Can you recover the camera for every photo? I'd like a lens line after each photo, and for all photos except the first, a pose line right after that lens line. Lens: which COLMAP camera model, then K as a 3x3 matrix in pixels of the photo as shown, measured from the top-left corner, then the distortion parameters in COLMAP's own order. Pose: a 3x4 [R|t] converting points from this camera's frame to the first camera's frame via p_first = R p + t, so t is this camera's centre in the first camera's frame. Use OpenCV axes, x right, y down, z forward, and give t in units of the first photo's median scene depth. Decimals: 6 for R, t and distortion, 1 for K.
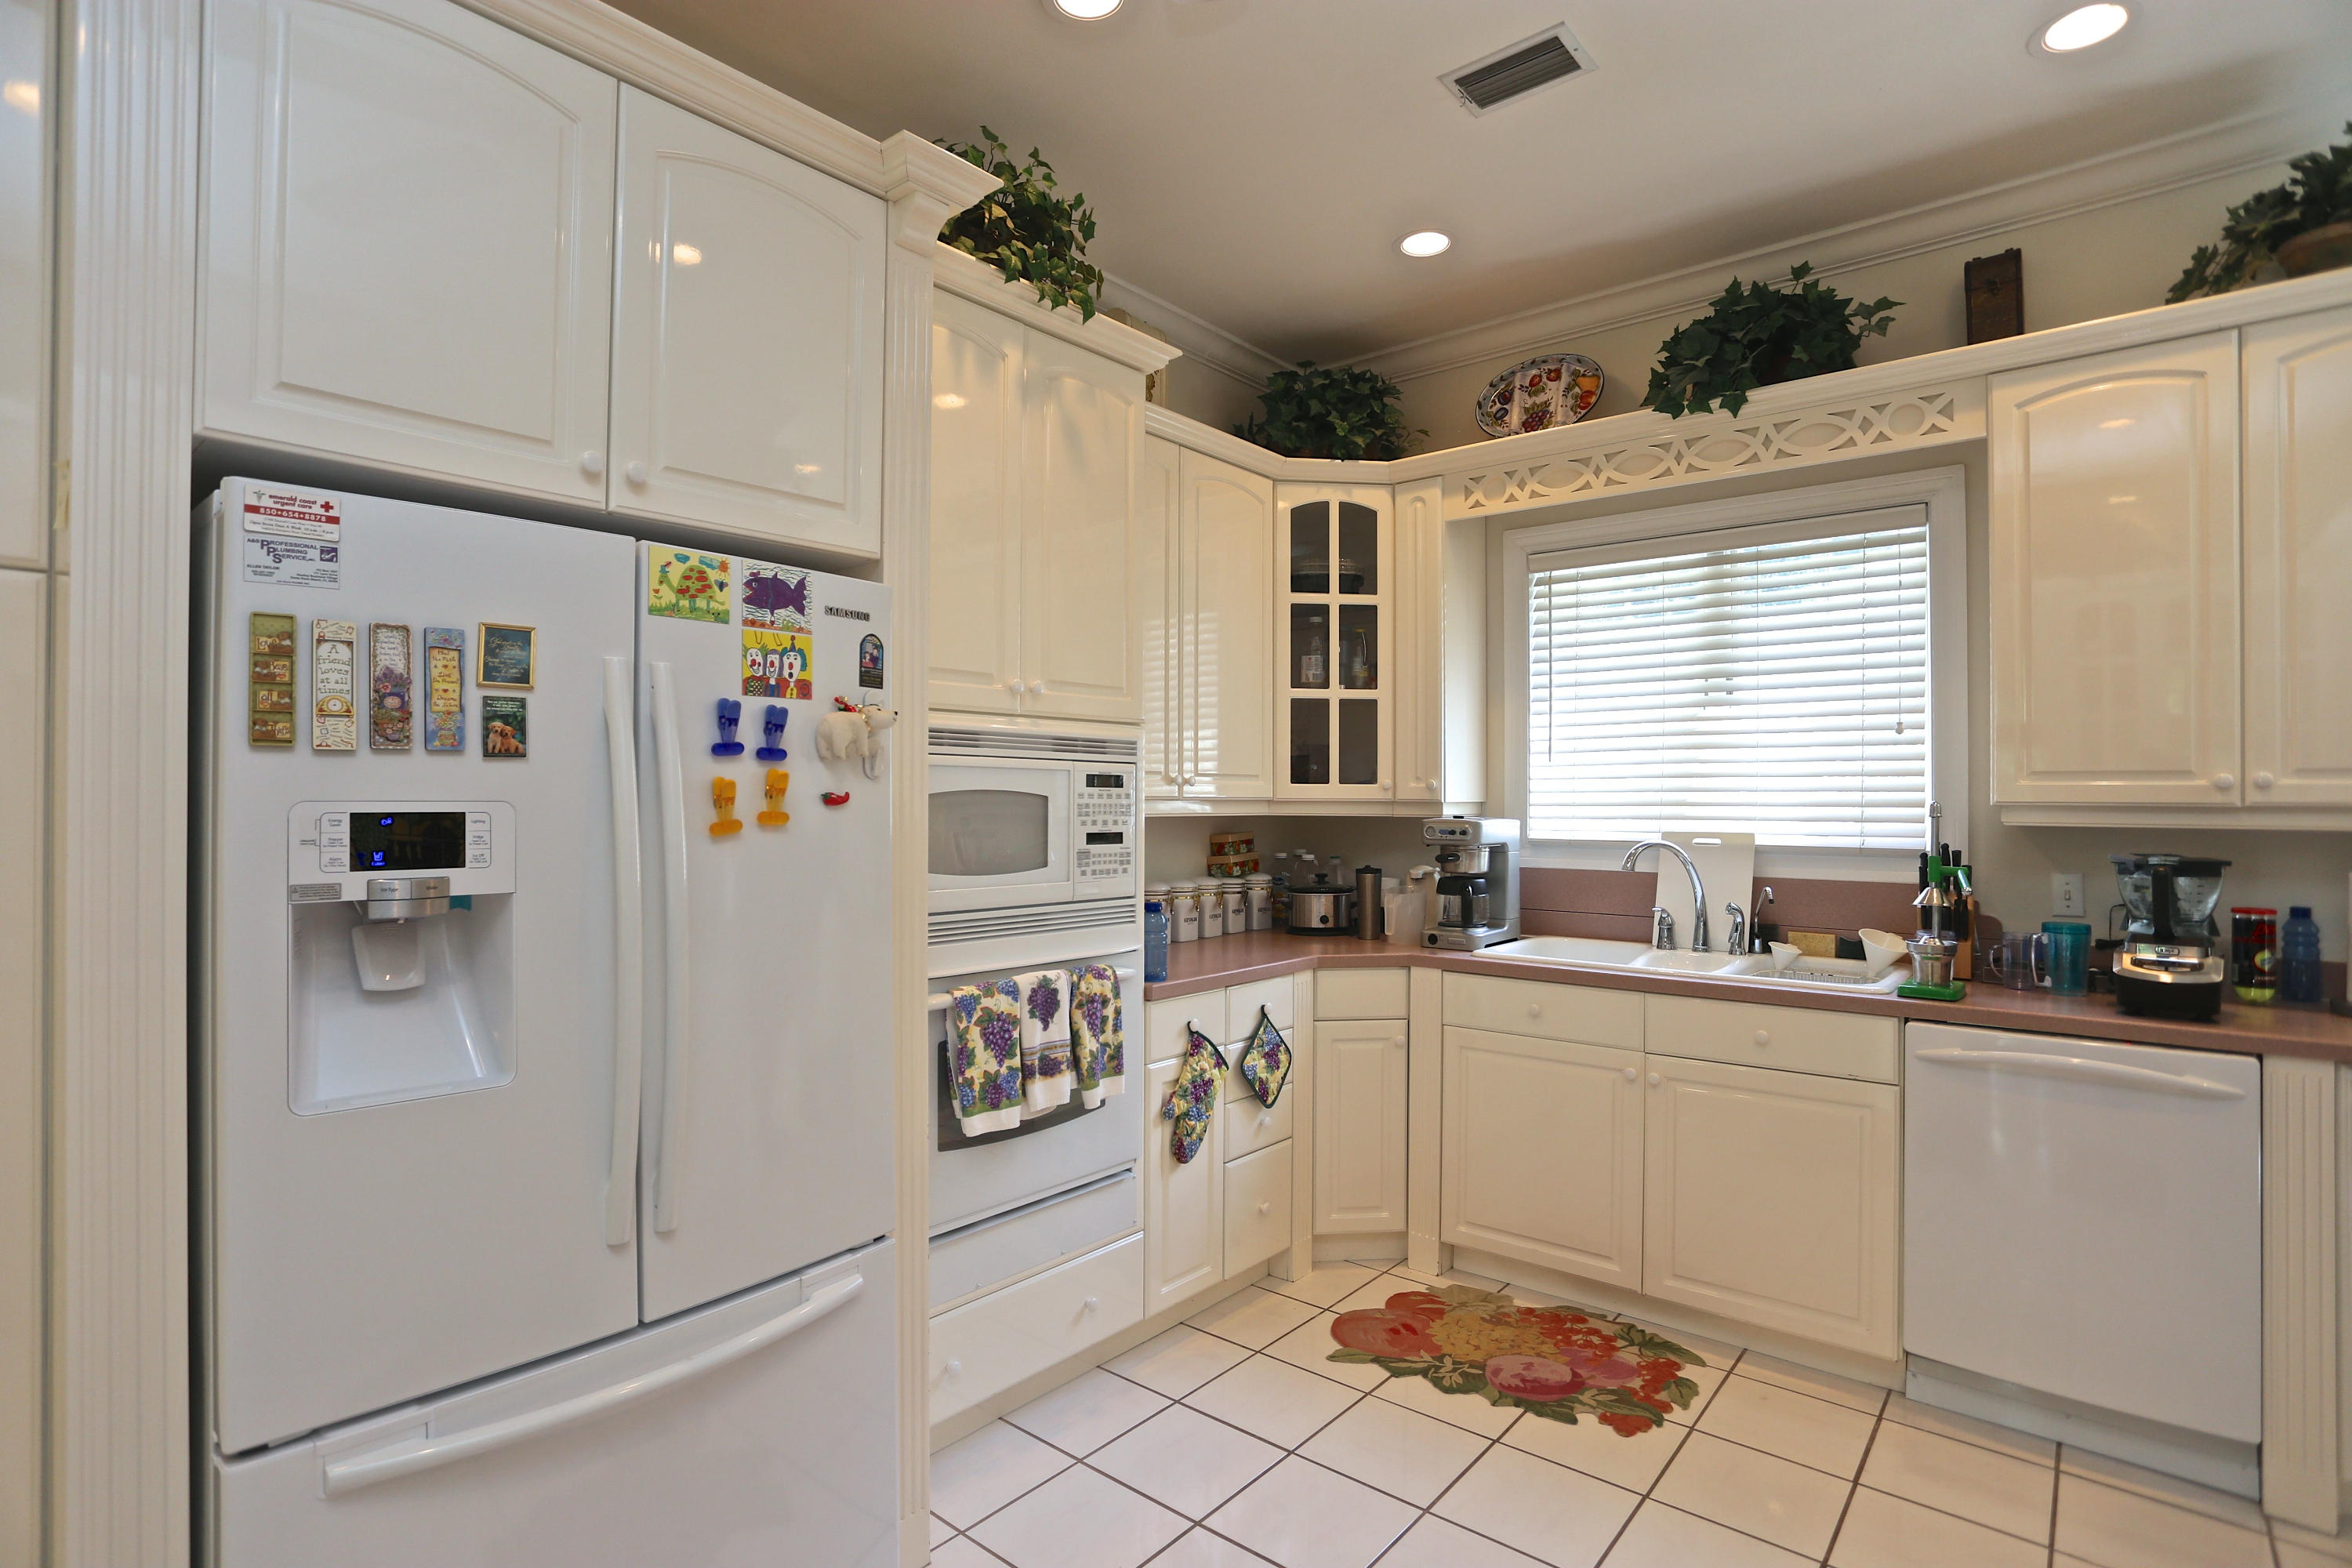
lens RADIAL K [[1137.7, 0, 1164.4], [0, 1137.7, 780.4], [0, 0, 1]] dist [-0.062095, 0.025494]
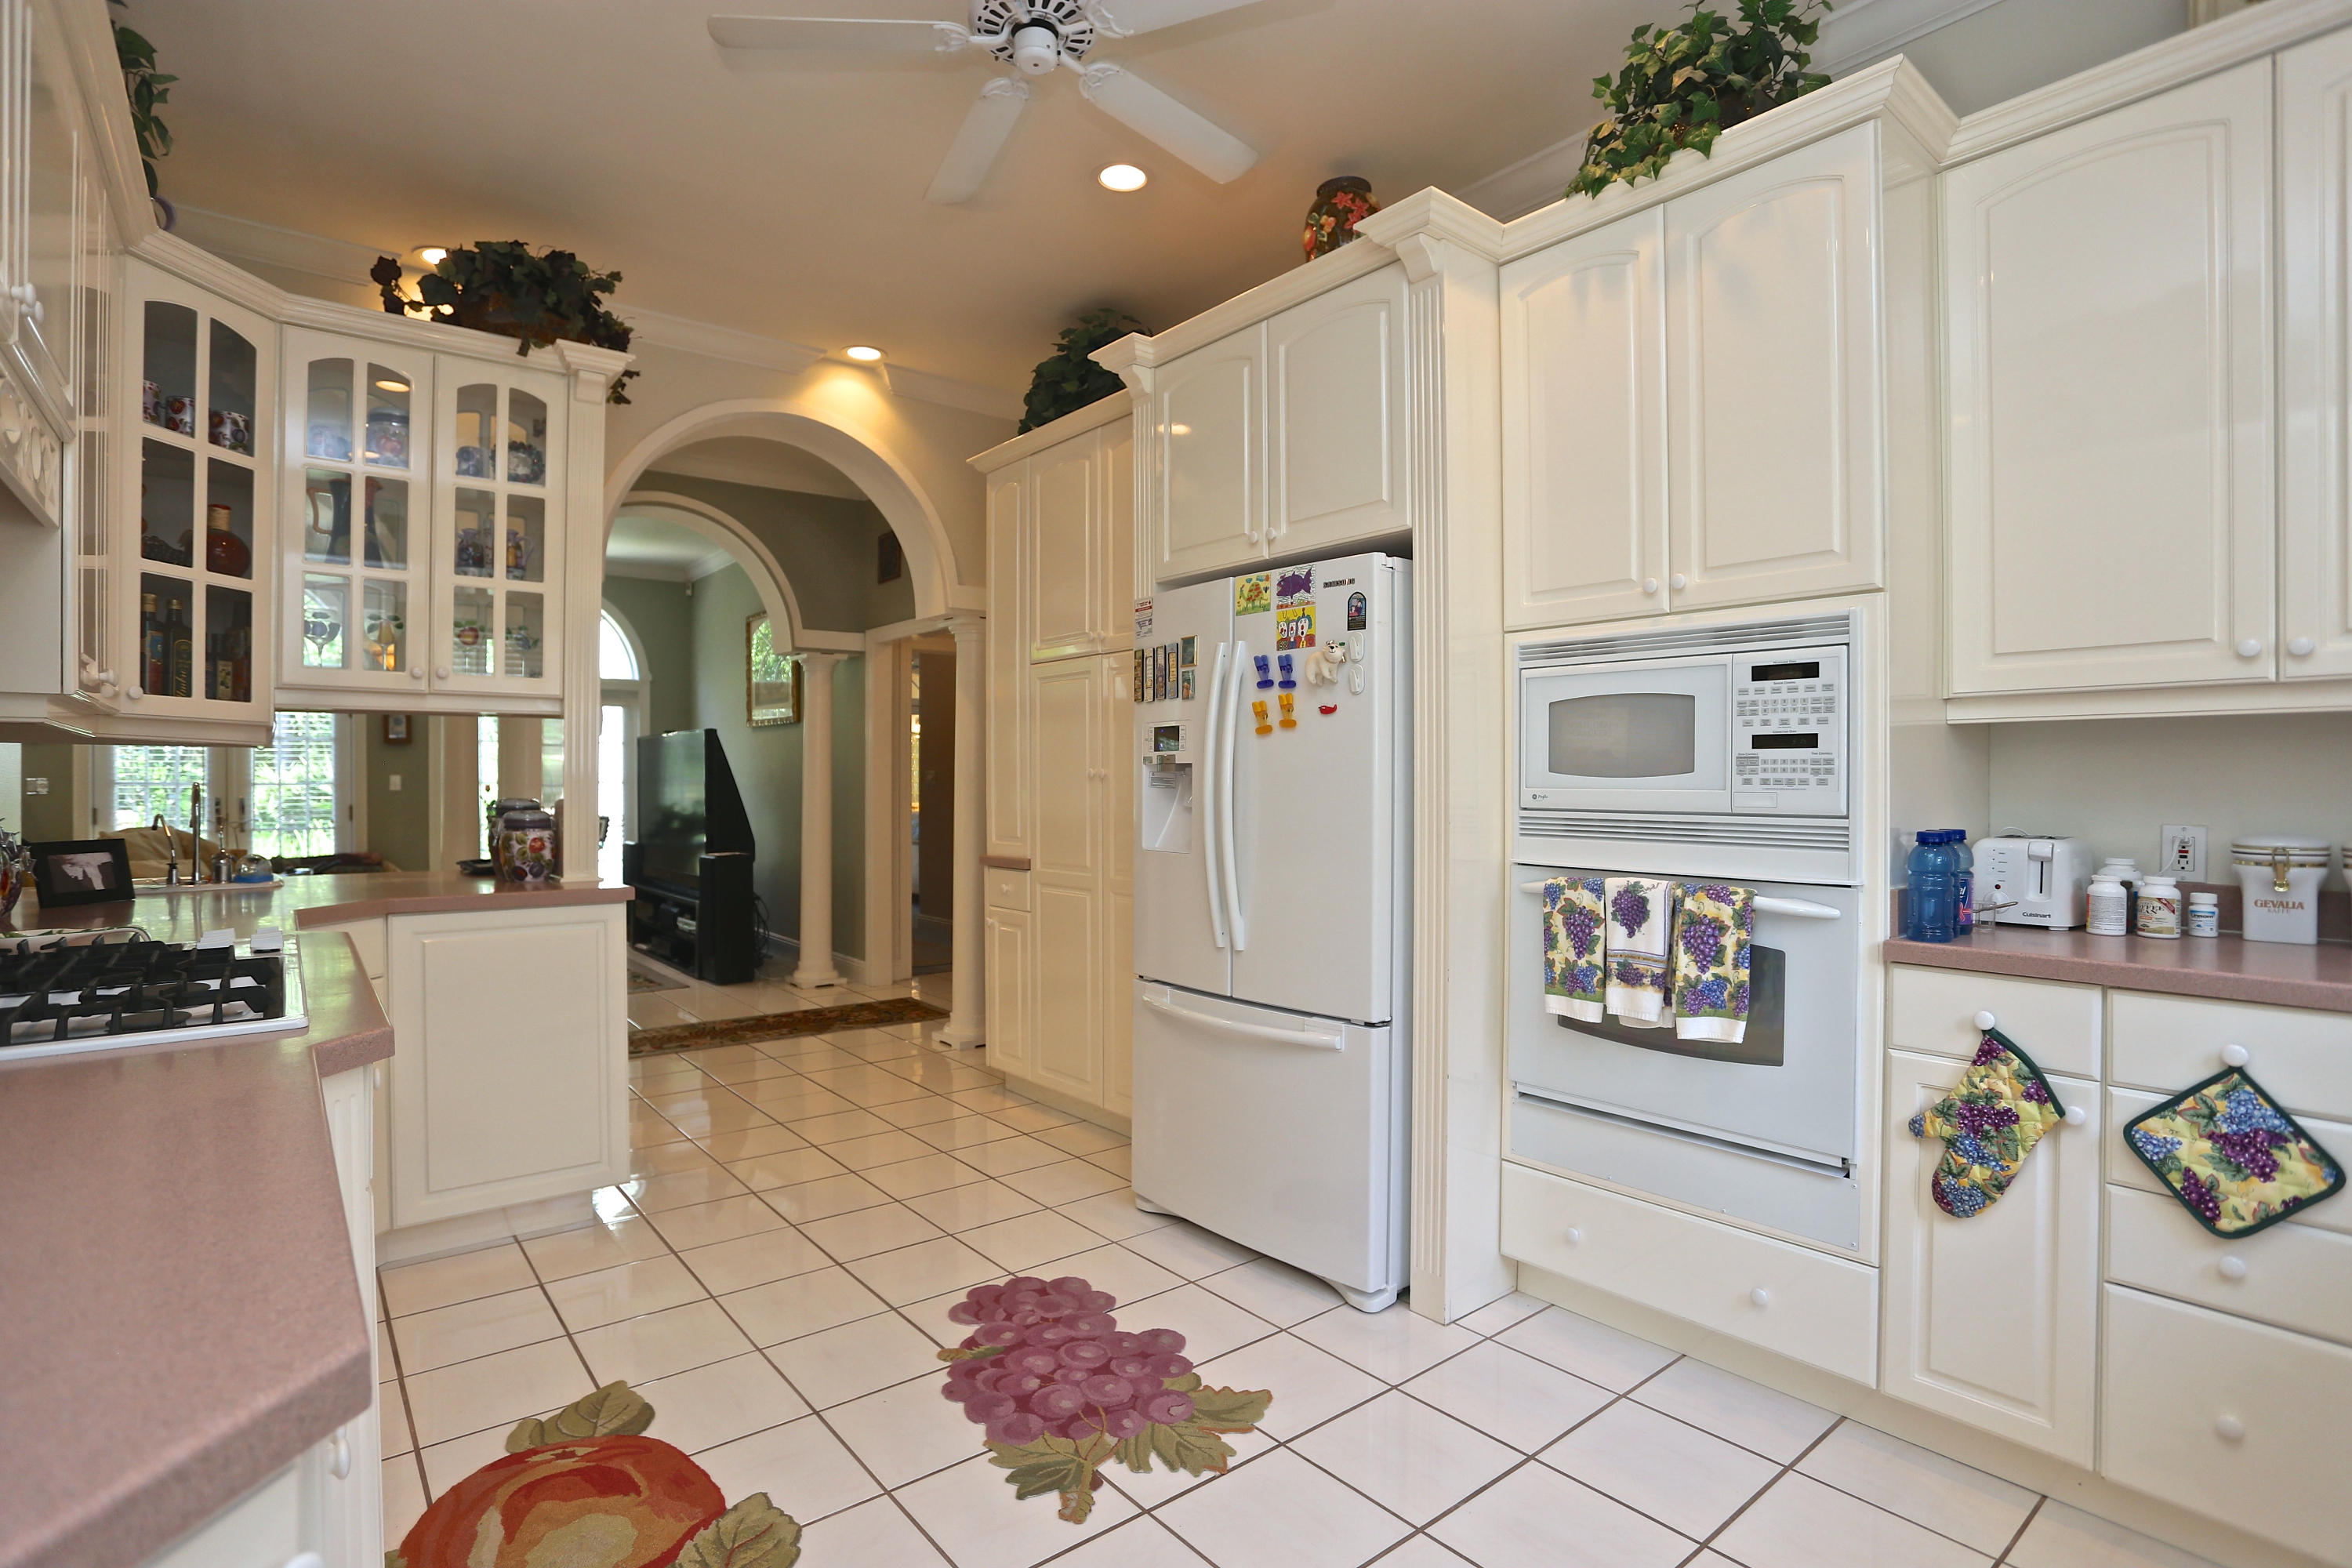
lens RADIAL K [[1137.7, 0, 1164.4], [0, 1137.7, 780.4], [0, 0, 1]] dist [-0.062095, 0.025494]
pose [[-0.170854, -0.001922, -0.985295, 0.927587], [0.015651, 0.999867, -0.004664, 0.085867], [0.985172, -0.016218, -0.170801, 0.787154]]
